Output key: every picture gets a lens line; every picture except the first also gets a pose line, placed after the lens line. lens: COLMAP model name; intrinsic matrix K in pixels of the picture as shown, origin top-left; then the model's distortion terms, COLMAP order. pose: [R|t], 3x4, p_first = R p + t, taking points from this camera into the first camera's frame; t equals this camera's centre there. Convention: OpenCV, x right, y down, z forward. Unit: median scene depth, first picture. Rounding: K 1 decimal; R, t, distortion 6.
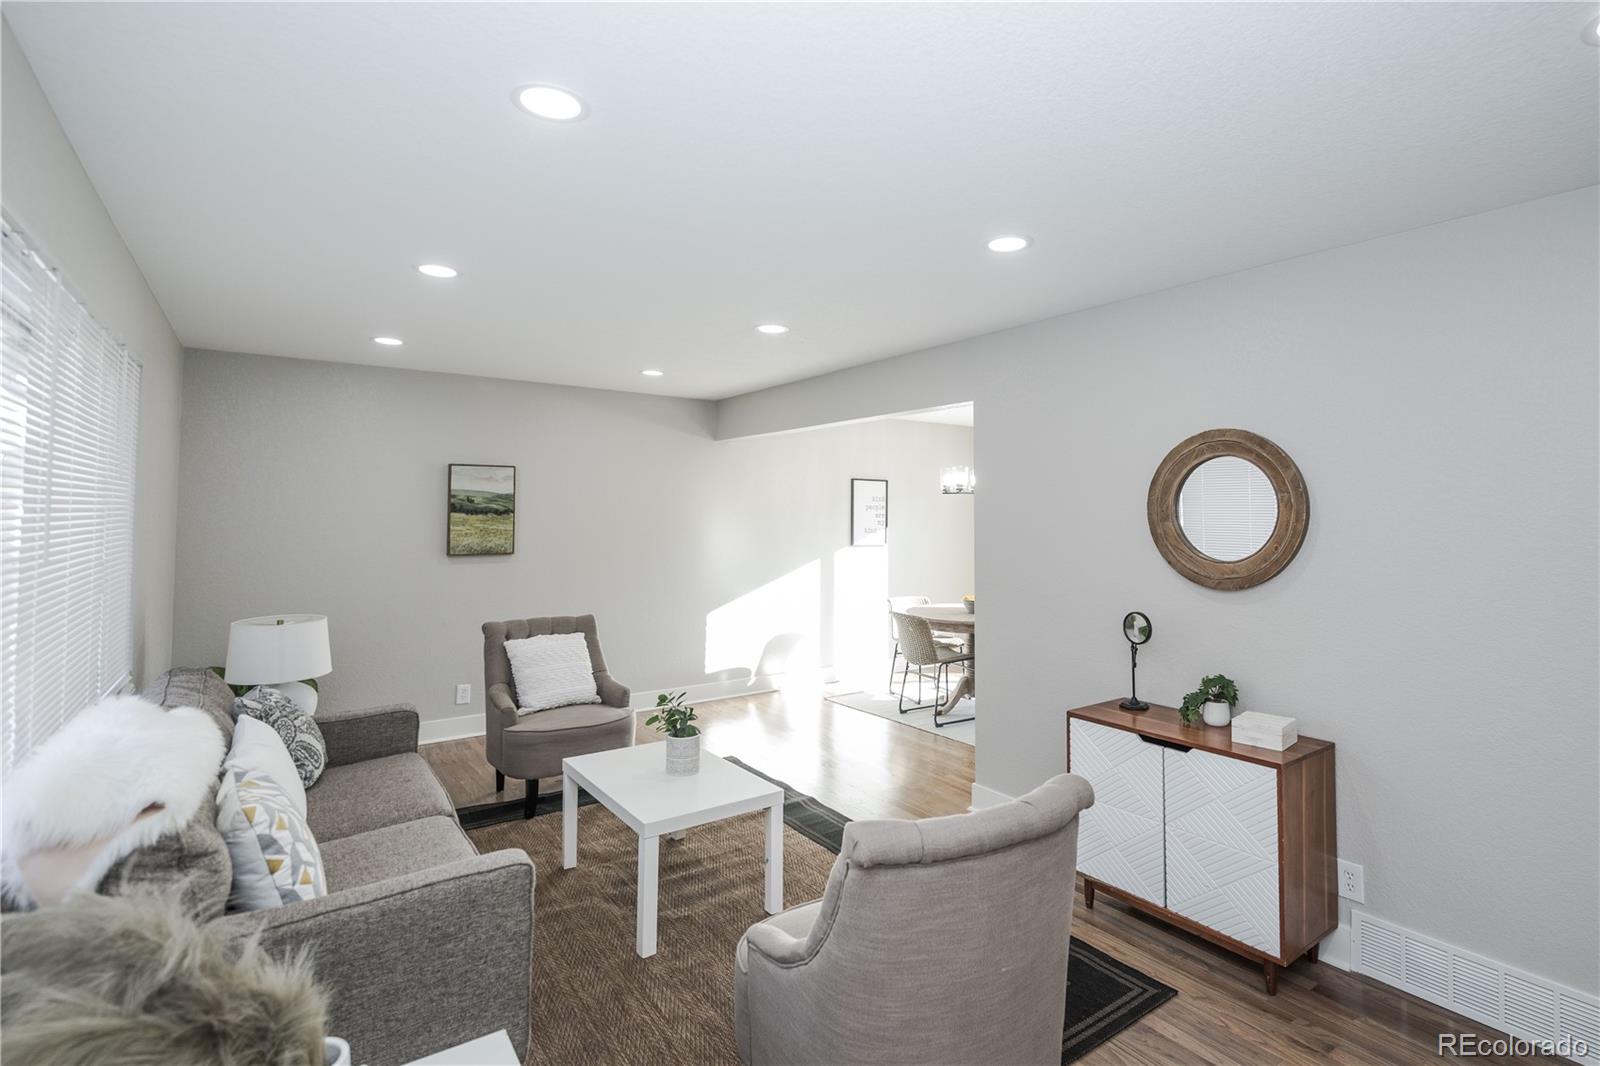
lens RADIAL K [[788.4, 0, 858.5], [0, 788.4, 493.3], [0, 0, 1]] dist [0.002582, -0.007045]
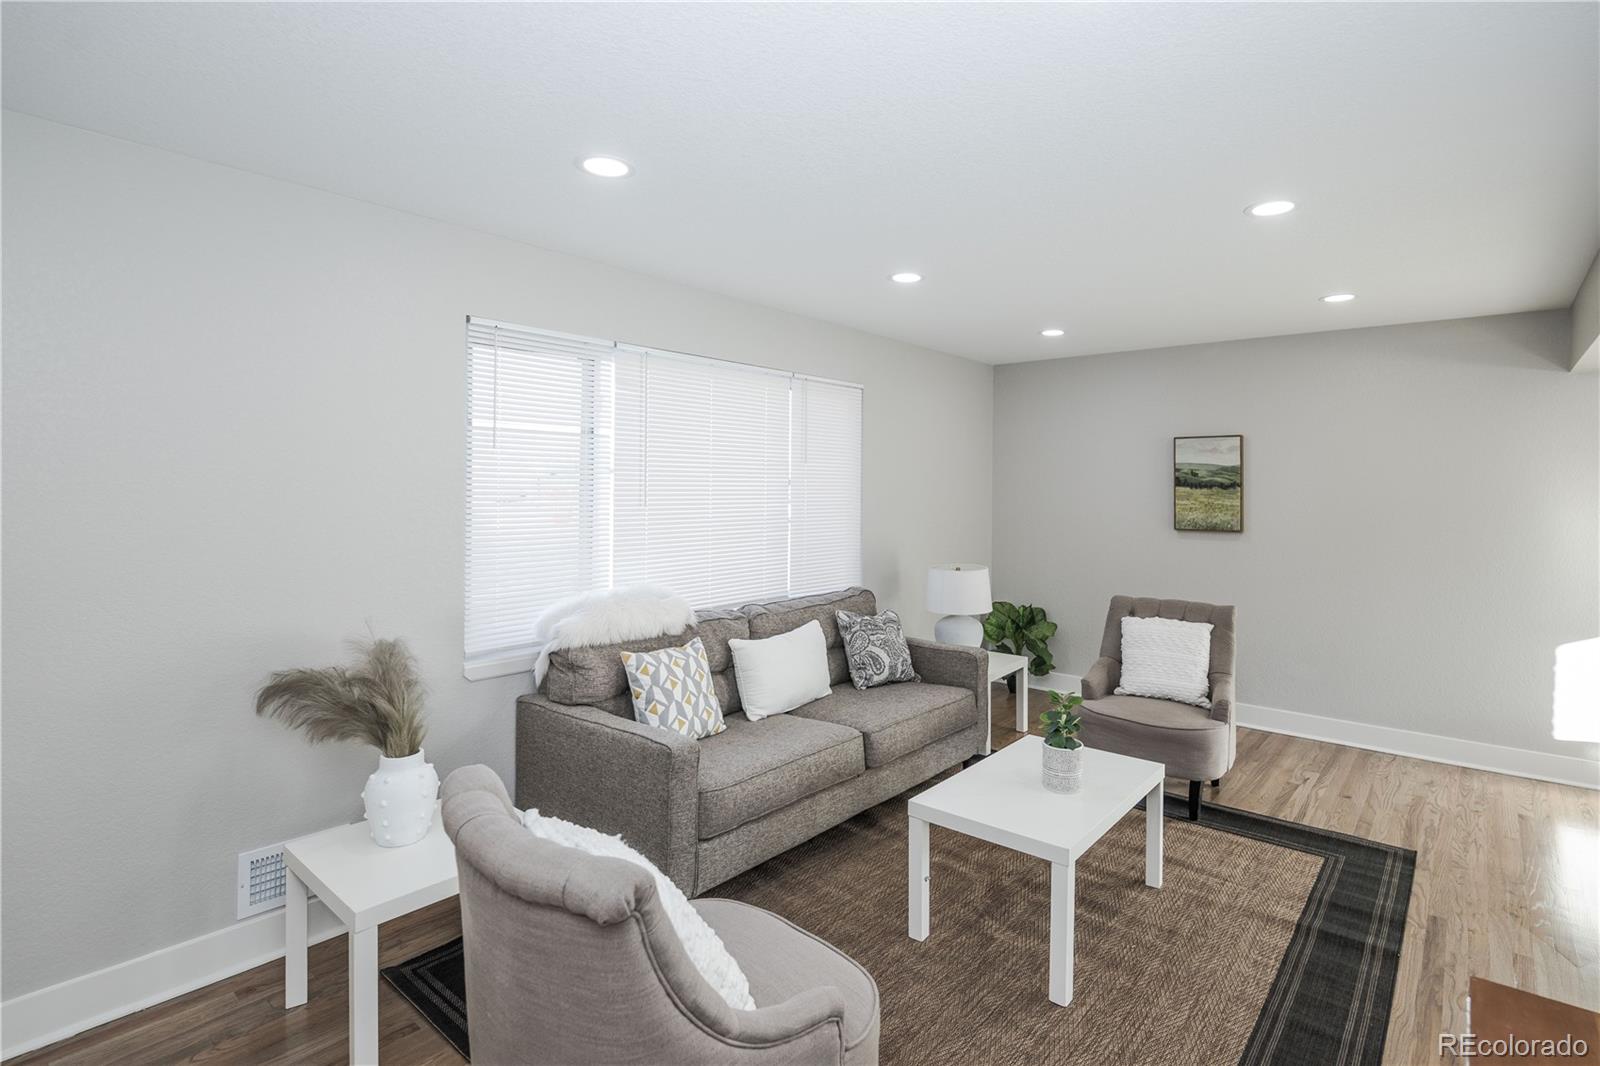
lens RADIAL K [[788.4, 0, 866.5], [0, 788.4, 487.6], [0, 0, 1]] dist [0.002582, -0.007045]
pose [[0.255256, -0.006349, -0.966853, 0.332530], [0.018675, 0.999824, -0.001636, 0.019654], [0.966693, -0.017638, 0.255329, 0.362833]]
